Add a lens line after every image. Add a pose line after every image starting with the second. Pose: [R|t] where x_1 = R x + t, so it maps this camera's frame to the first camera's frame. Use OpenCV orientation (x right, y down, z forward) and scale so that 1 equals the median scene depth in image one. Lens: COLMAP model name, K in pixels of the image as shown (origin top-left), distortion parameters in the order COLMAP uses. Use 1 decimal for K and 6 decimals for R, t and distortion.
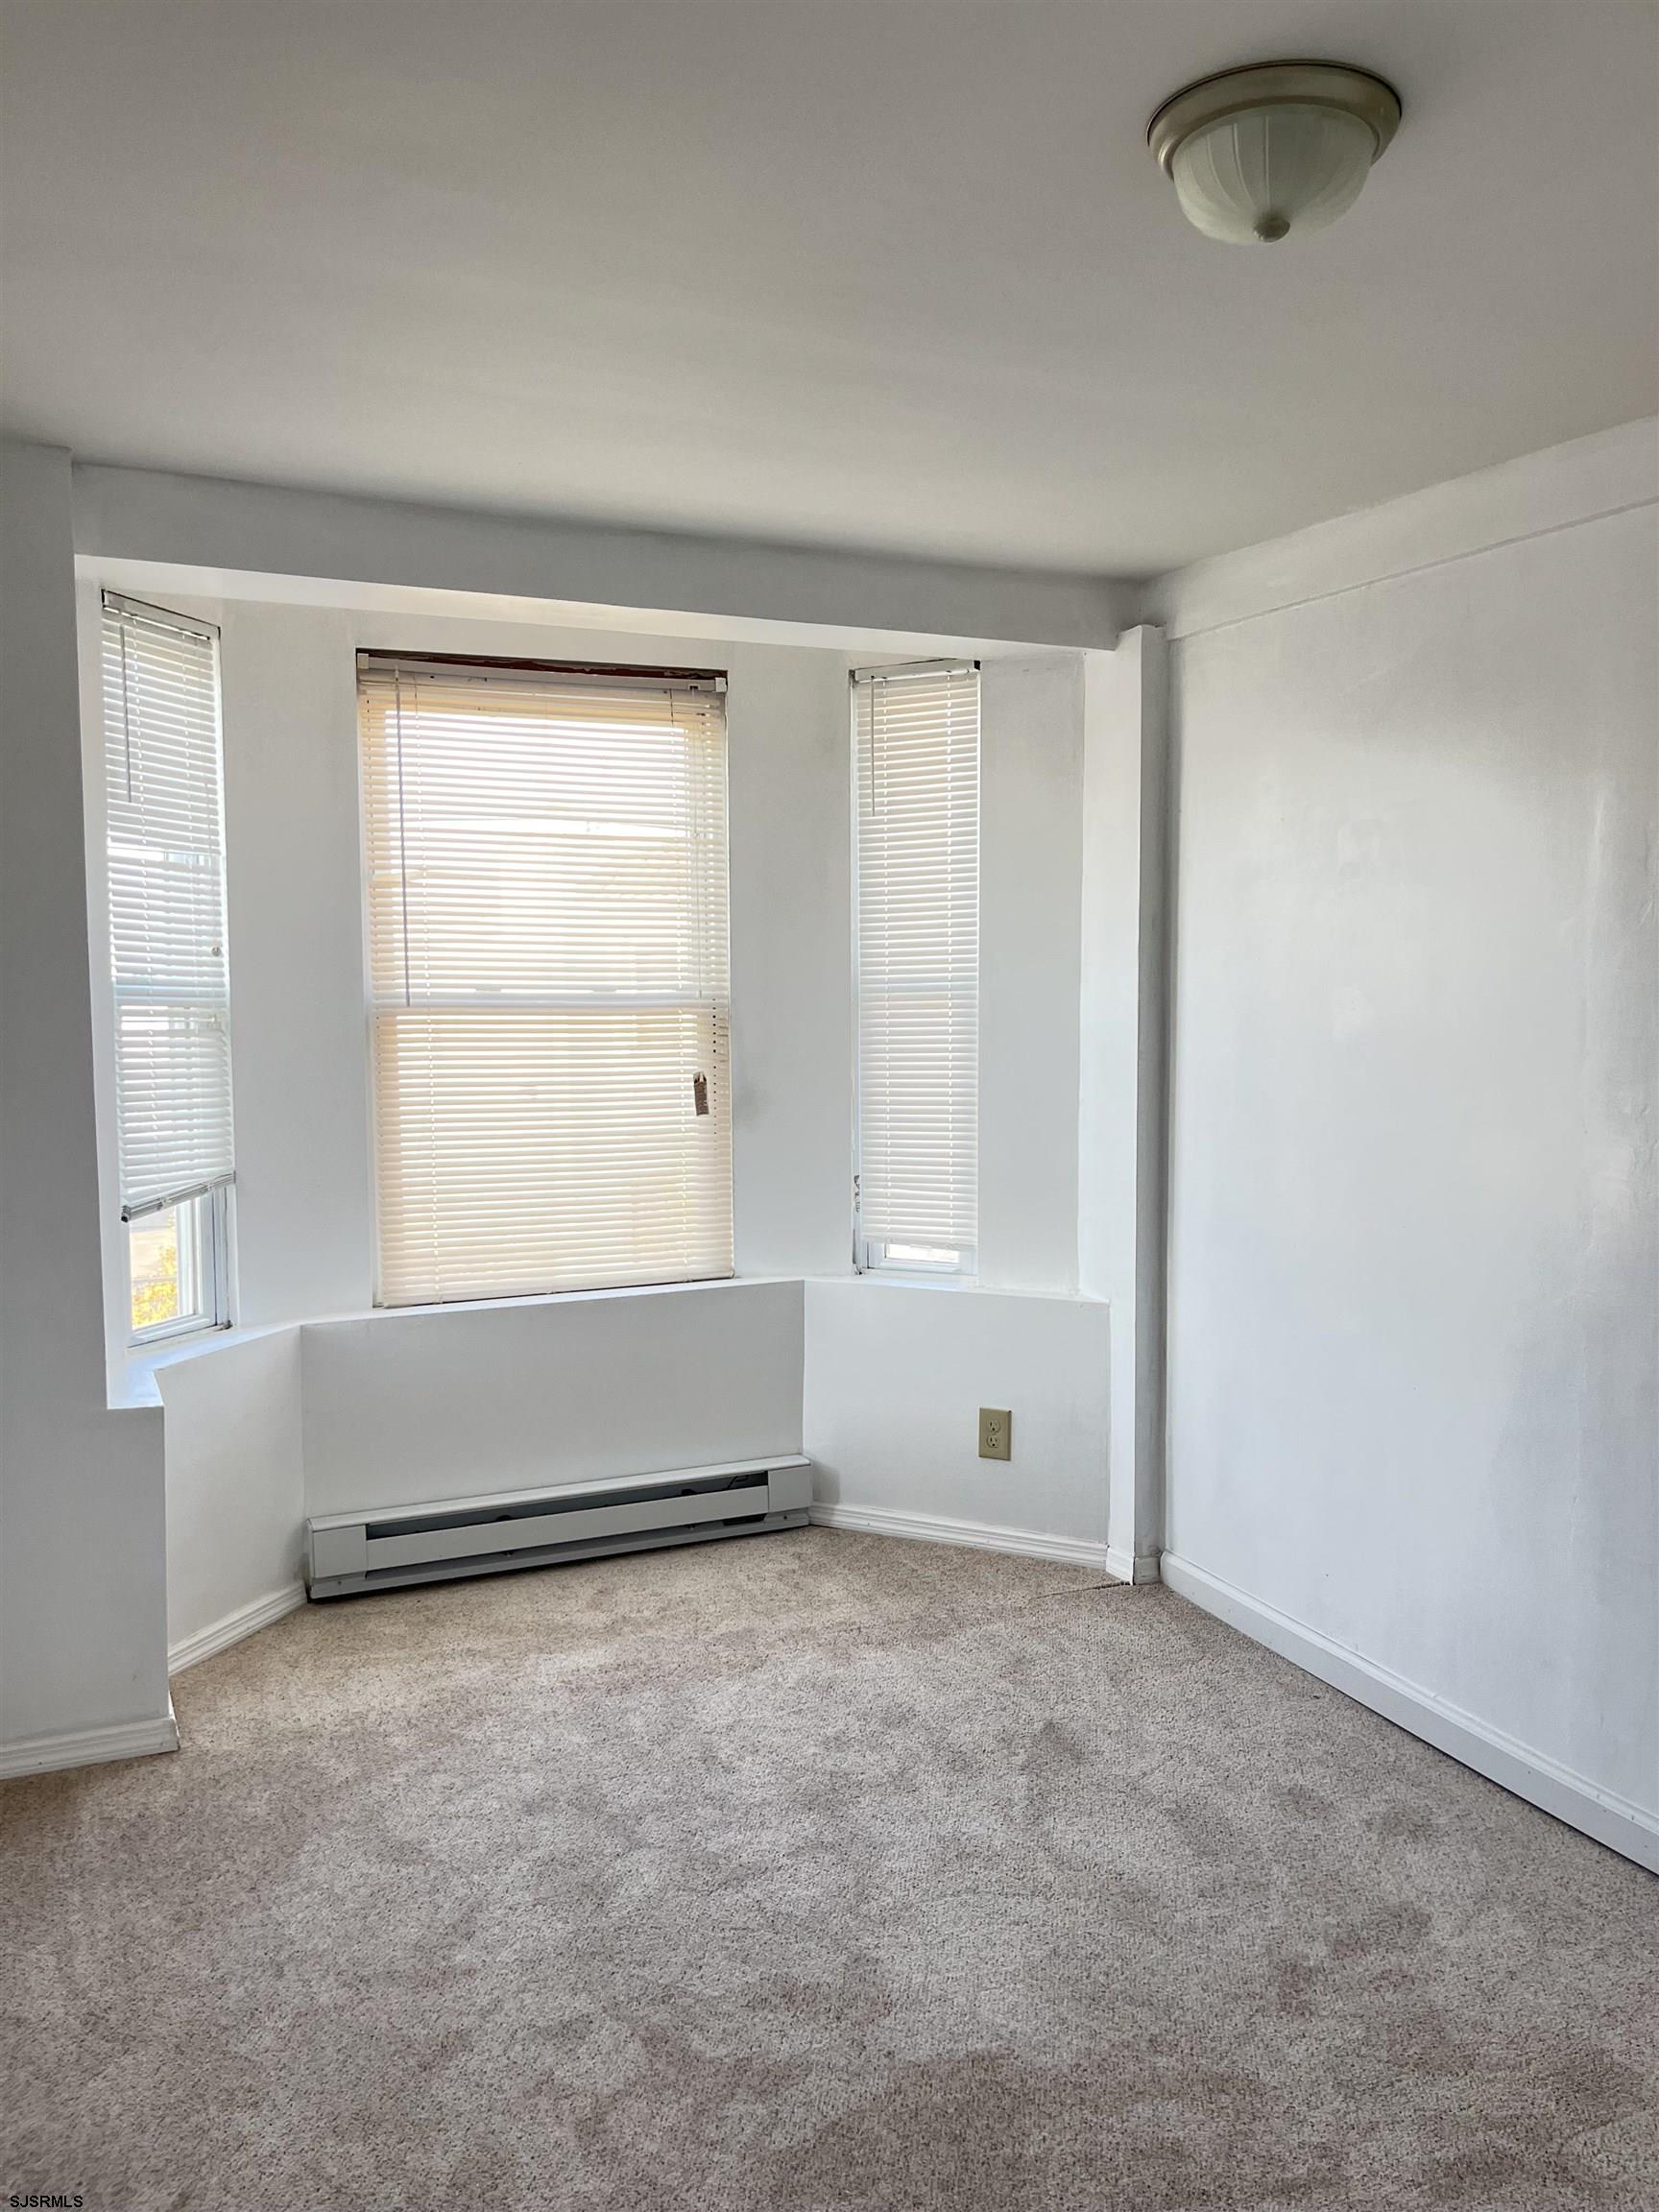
lens RADIAL K [[1681.9, 0, 833.9], [0, 1681.9, 1126.1], [0, 0, 1]] dist [0.072491, -0.101703]
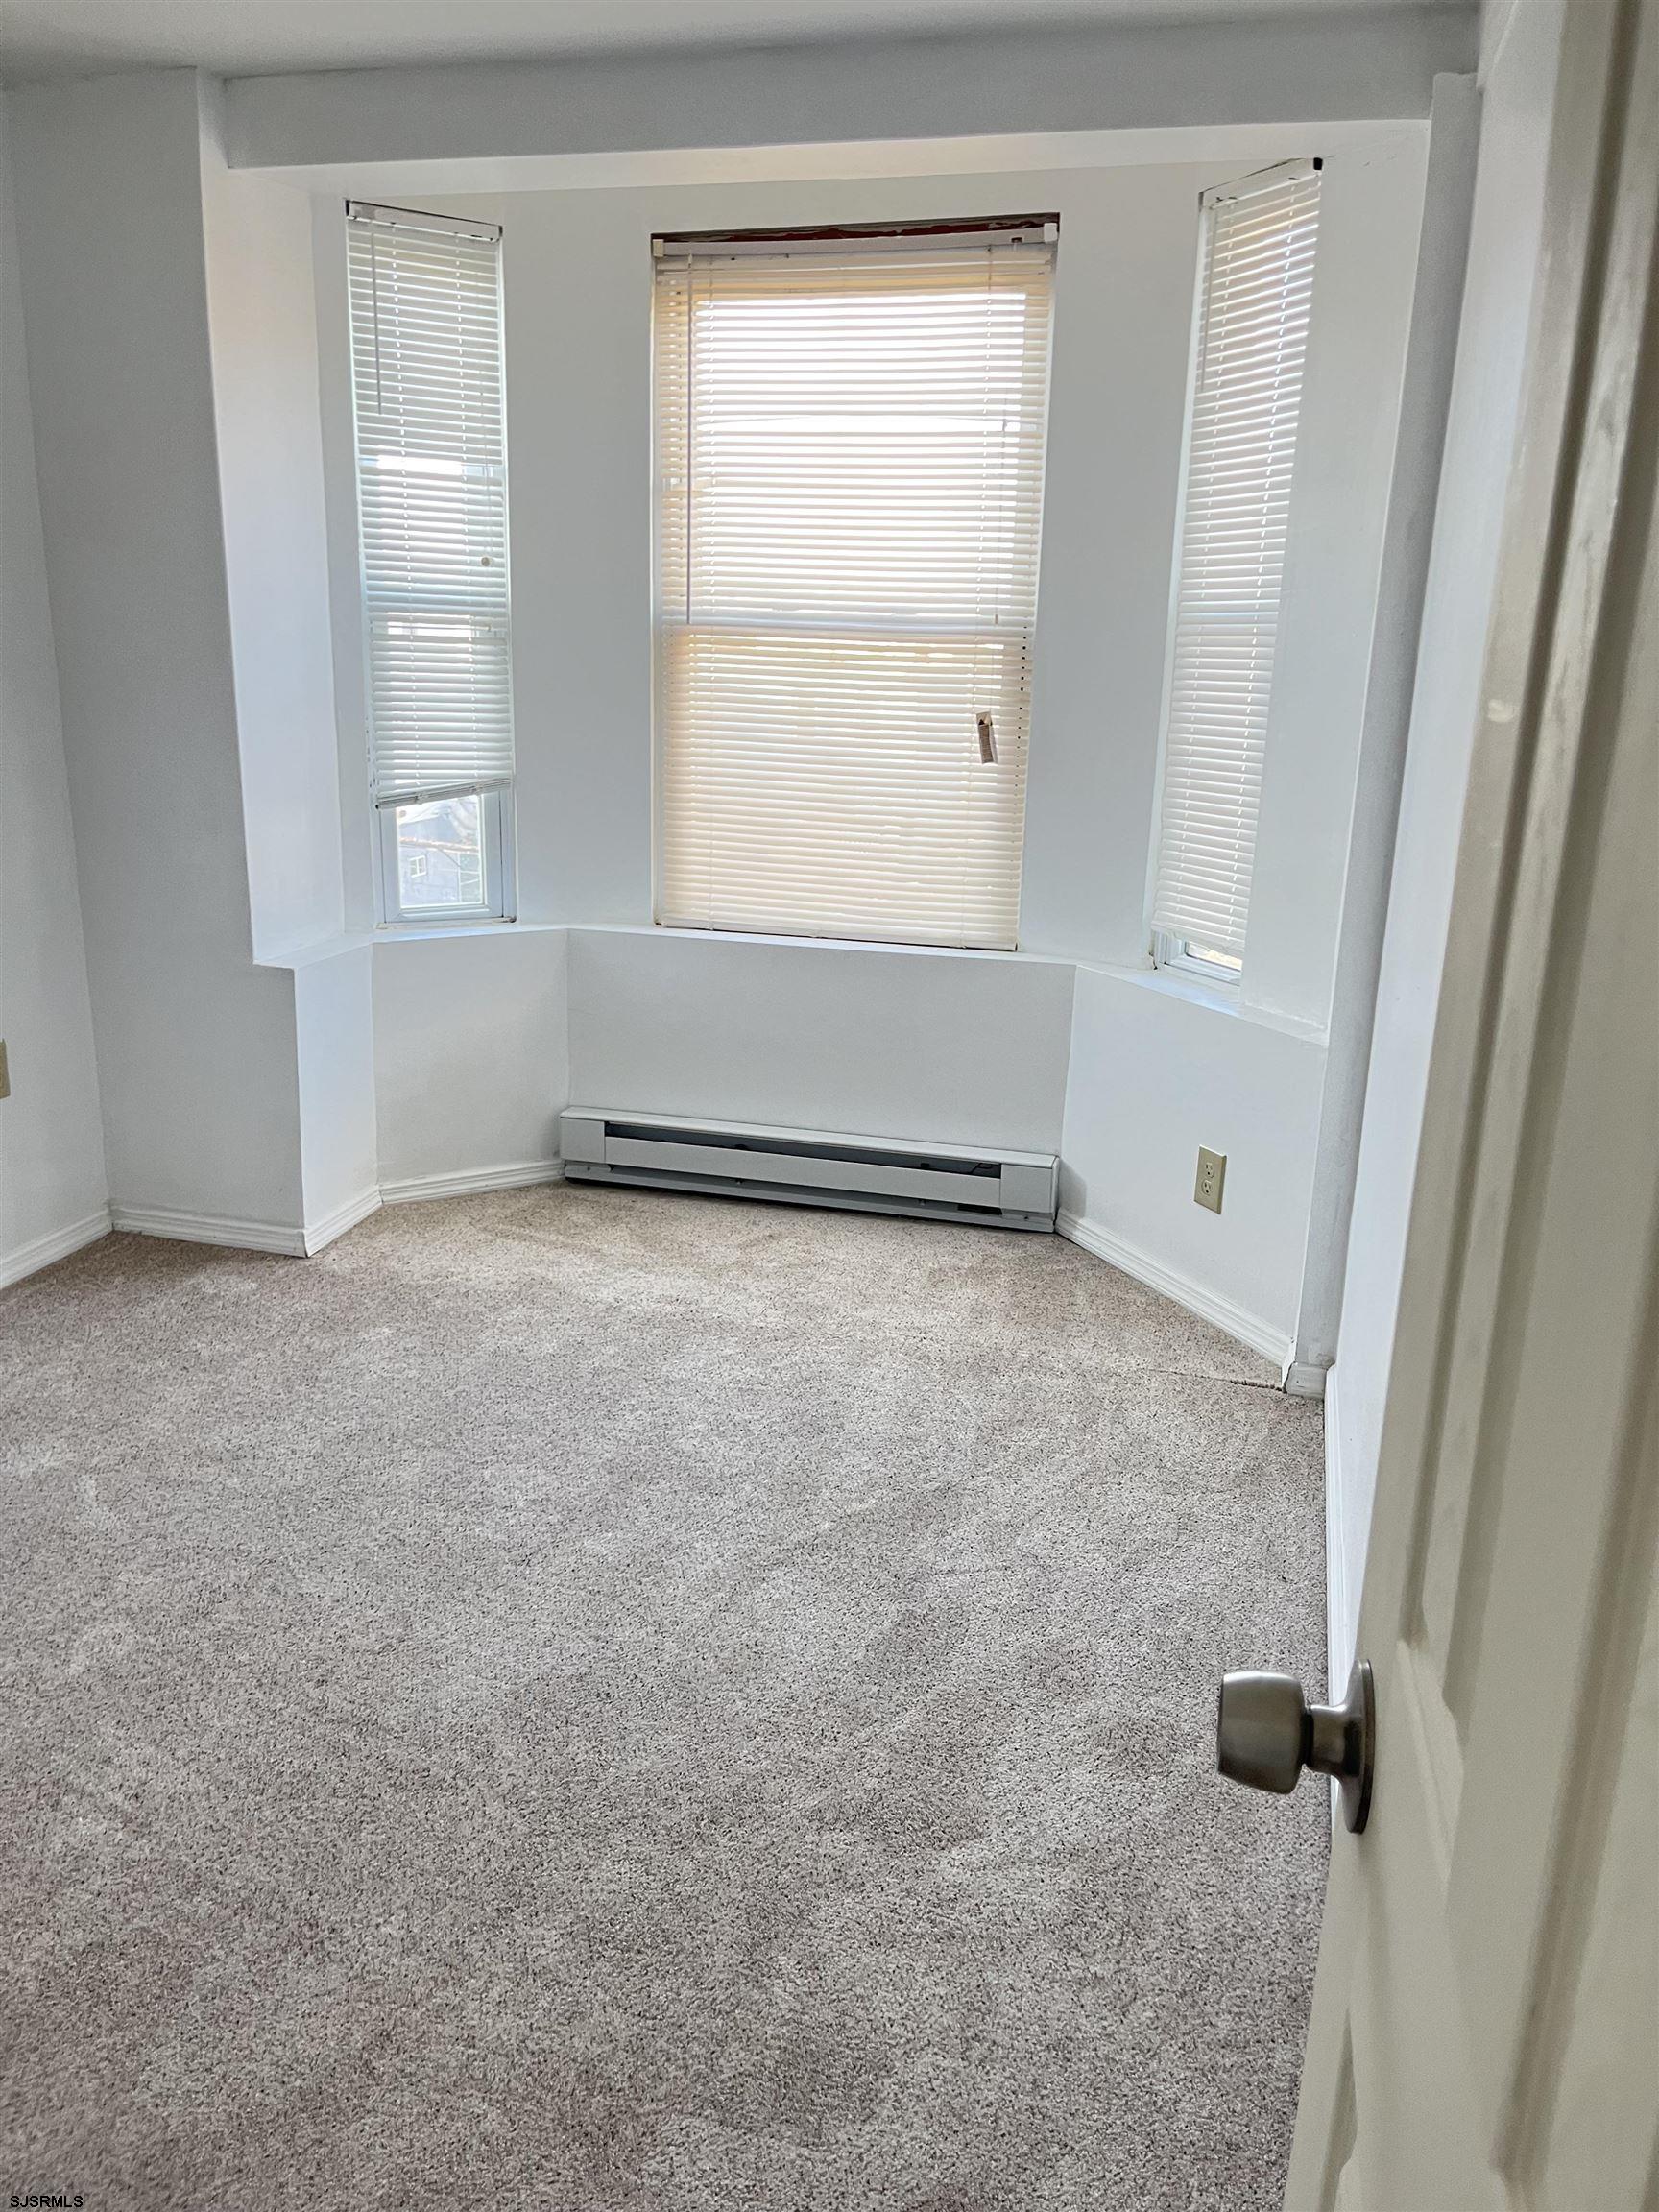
lens RADIAL K [[1681.9, 0, 824.8], [0, 1681.9, 1092.2], [0, 0, 1]] dist [0.072491, -0.101703]
pose [[0.776785, 0.194181, -0.599081, 0.460065], [-0.081395, 0.974254, 0.210248, -0.018879], [0.624483, -0.114555, 0.772592, 0.258743]]
